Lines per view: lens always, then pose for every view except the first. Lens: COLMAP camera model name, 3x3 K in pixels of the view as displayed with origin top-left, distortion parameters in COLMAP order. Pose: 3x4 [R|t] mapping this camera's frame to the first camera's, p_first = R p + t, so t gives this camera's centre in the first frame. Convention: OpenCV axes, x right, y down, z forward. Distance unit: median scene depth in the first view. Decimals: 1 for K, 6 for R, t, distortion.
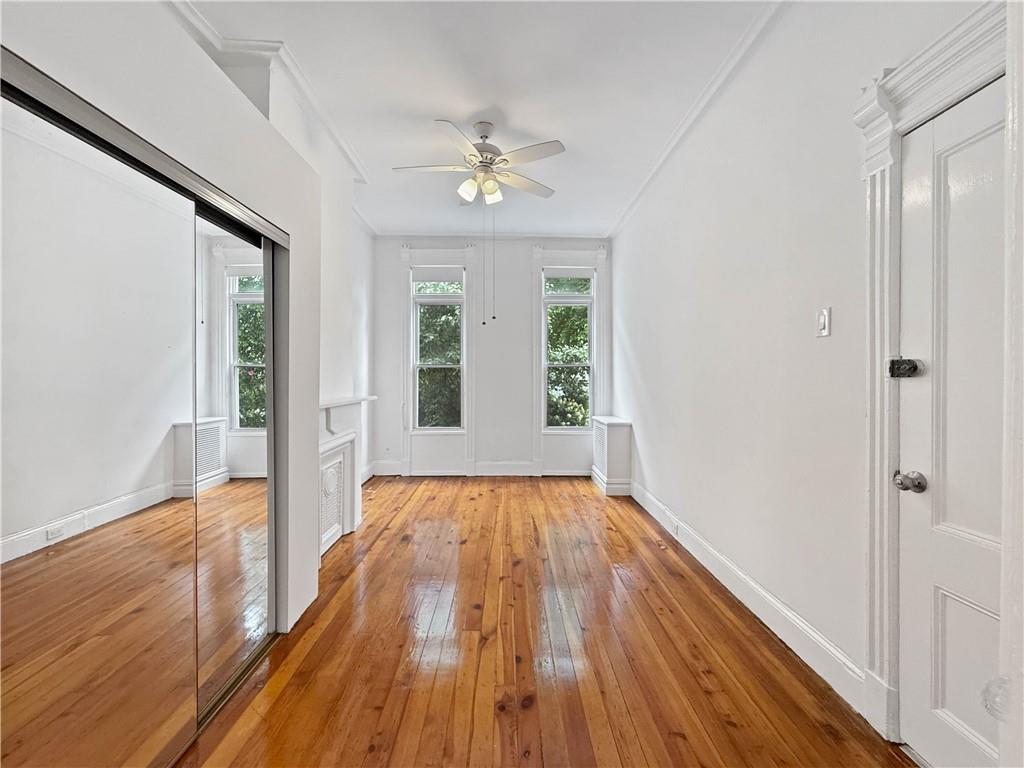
lens RADIAL K [[422.7, 0, 514.3], [0, 422.7, 382.4], [0, 0, 1]] dist [-0.000589, 0.000030]
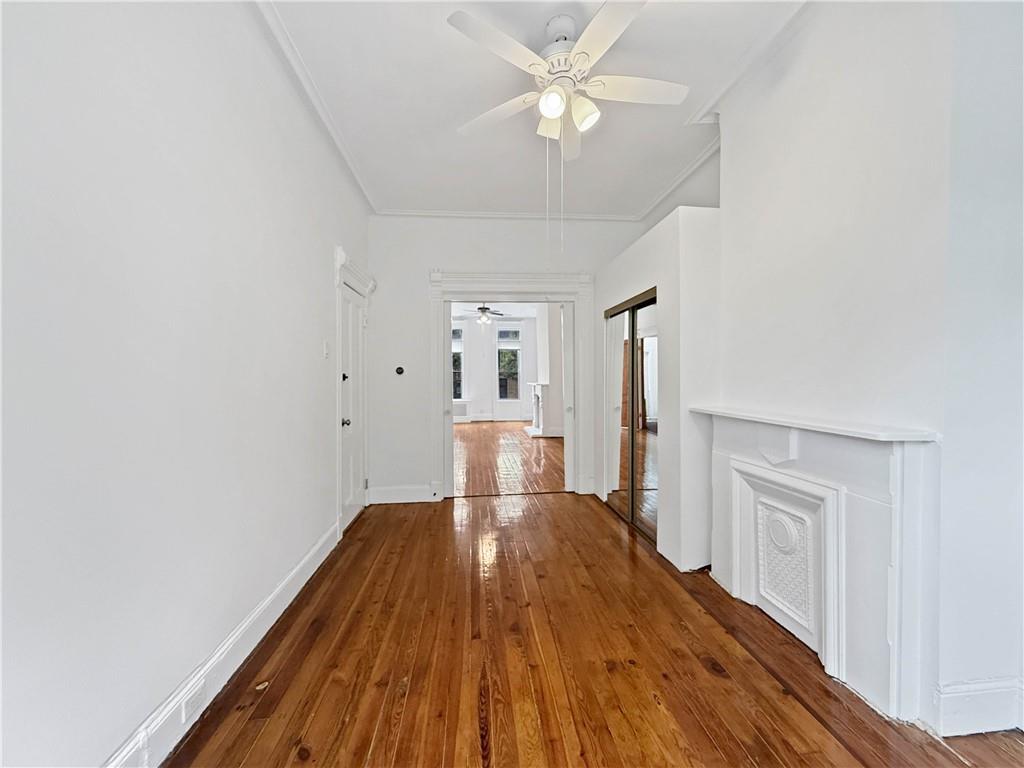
lens RADIAL K [[422.7, 0, 514.3], [0, 422.7, 382.4], [0, 0, 1]] dist [-0.000589, 0.000030]
pose [[-0.996785, 0.001226, -0.080112, 0.060623], [-0.000941, 0.999635, 0.027009, -0.030694], [0.080116, 0.026998, -0.996420, 1.598942]]
